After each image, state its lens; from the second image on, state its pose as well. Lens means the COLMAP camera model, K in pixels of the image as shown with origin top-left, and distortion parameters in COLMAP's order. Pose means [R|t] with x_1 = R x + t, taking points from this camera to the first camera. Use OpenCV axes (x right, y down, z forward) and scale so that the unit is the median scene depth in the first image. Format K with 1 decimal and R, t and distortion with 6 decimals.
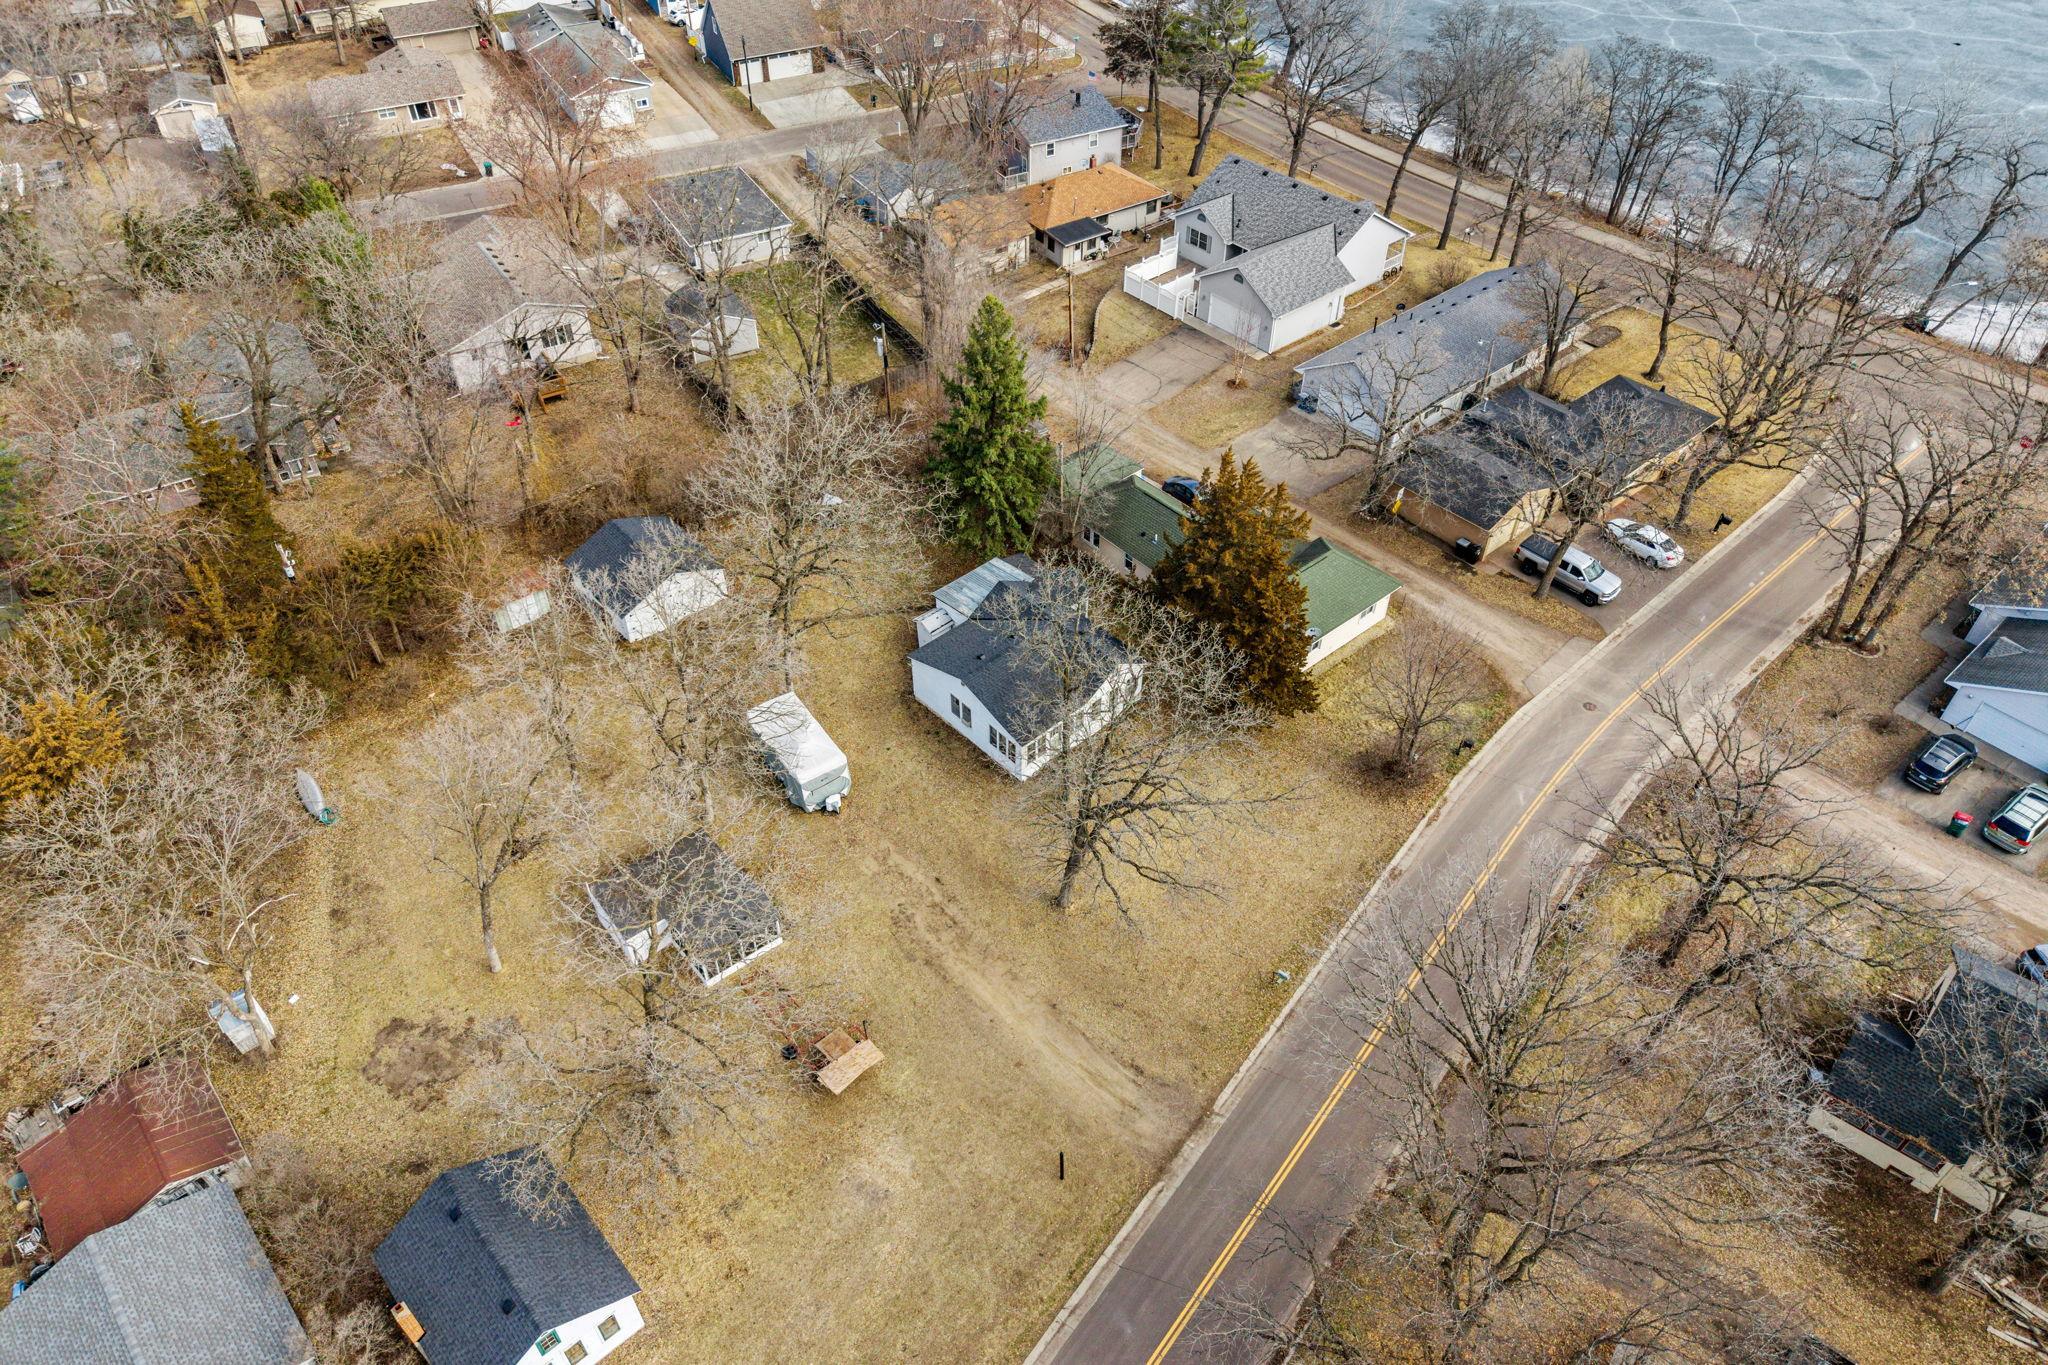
lens RADIAL K [[1393.5, 0, 1035.2], [0, 1393.5, 651.0], [0, 0, 1]] dist [0.013059, -0.020408]
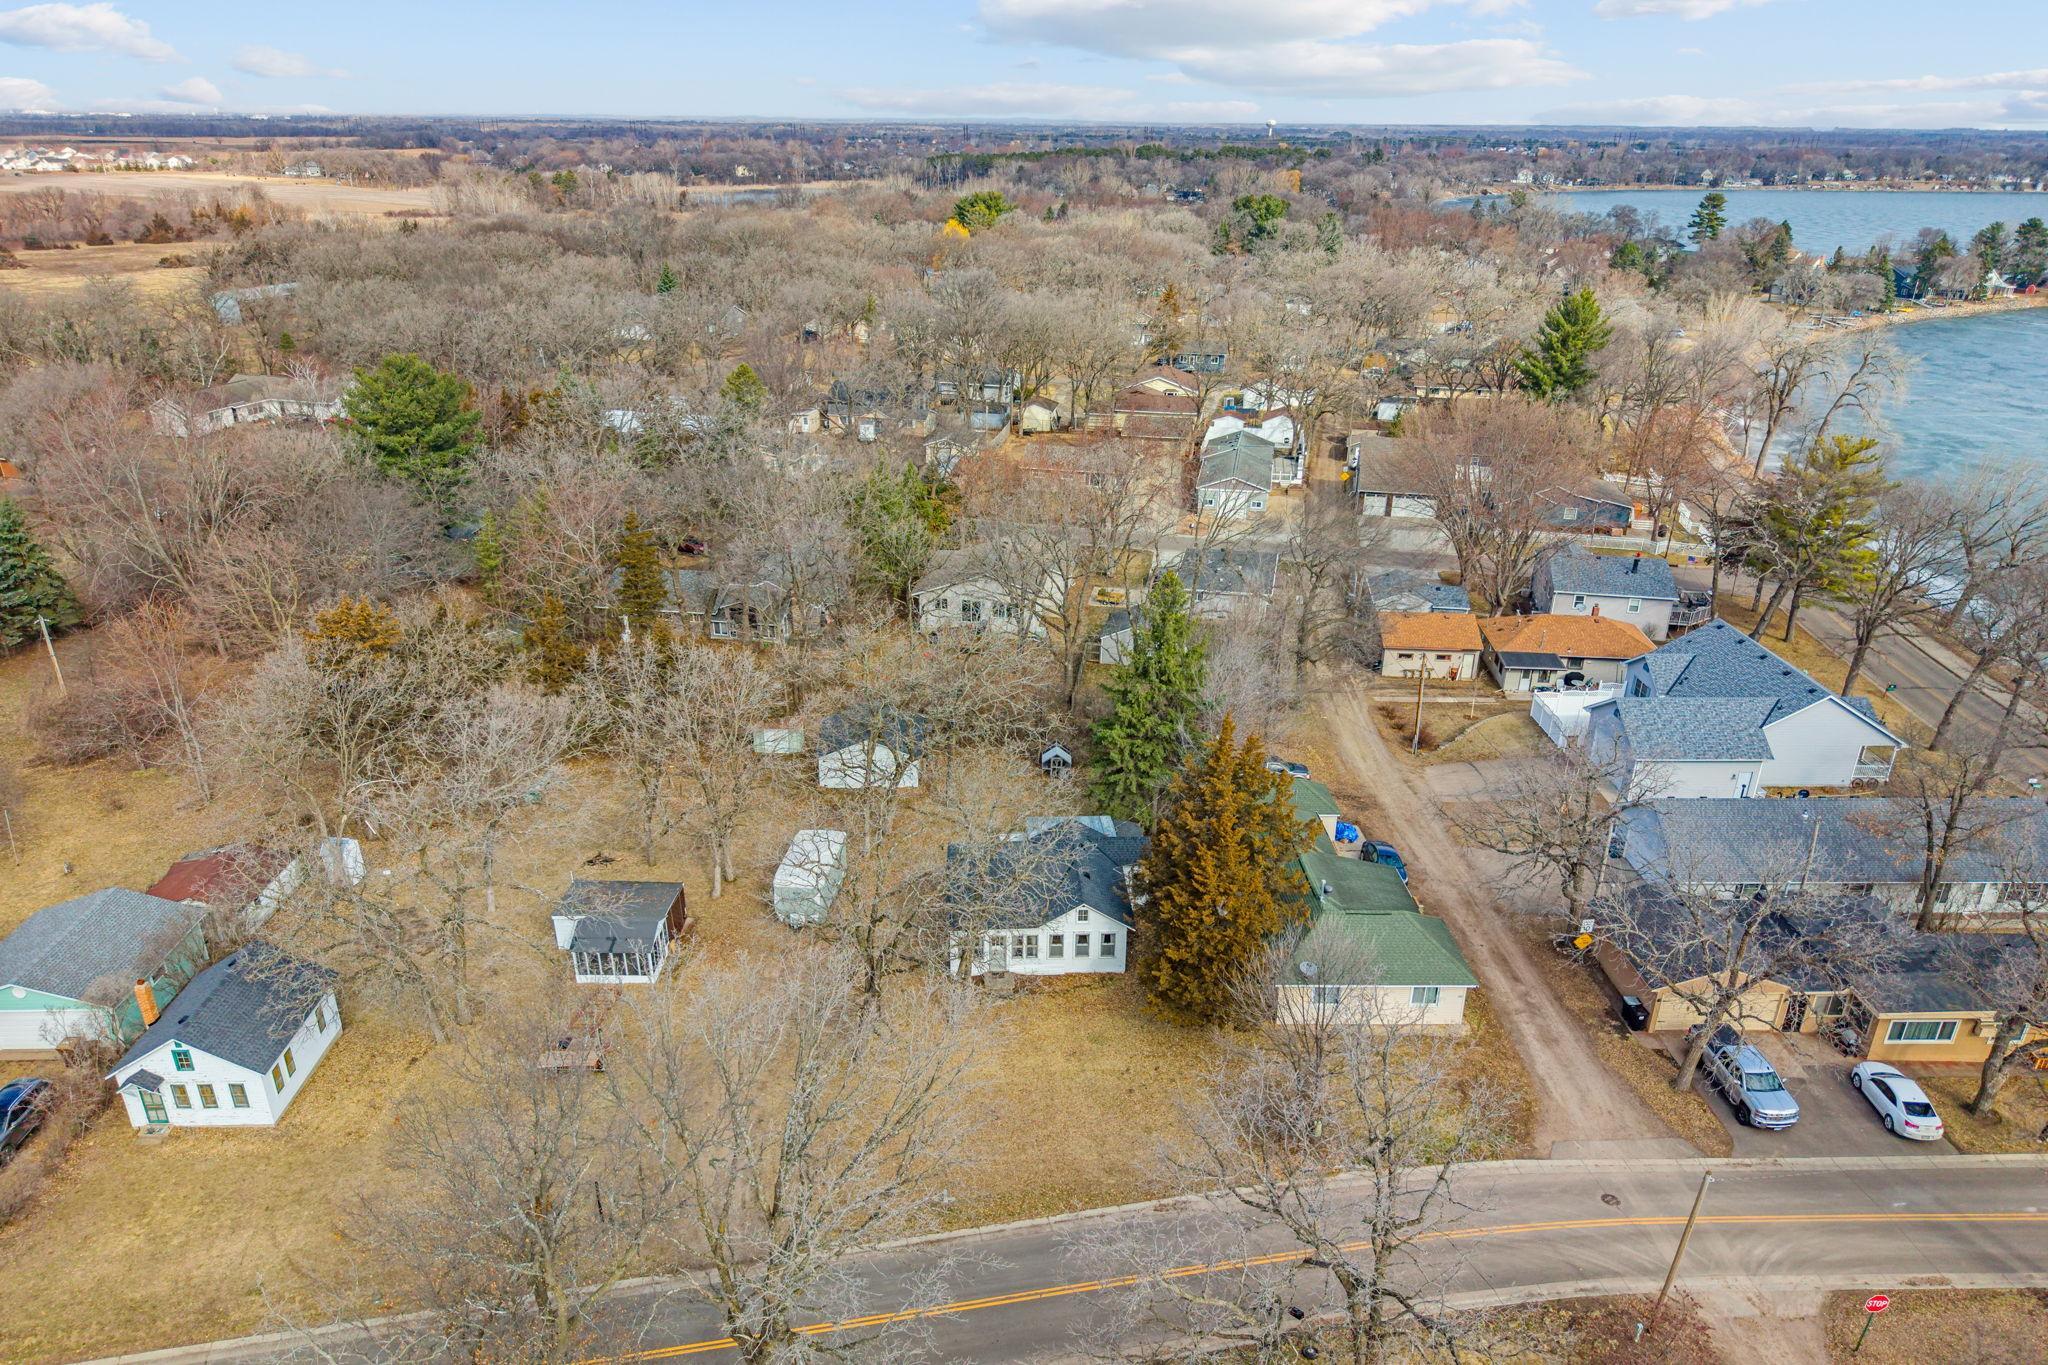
lens RADIAL K [[1393.5, 0, 1033.2], [0, 1393.5, 680.4], [0, 0, 1]] dist [0.013059, -0.020408]
pose [[0.767446, 0.237045, -0.595682, 0.475649], [-0.427576, 0.881564, -0.200058, 0.067052], [0.477709, 0.408233, 0.777907, 0.138837]]
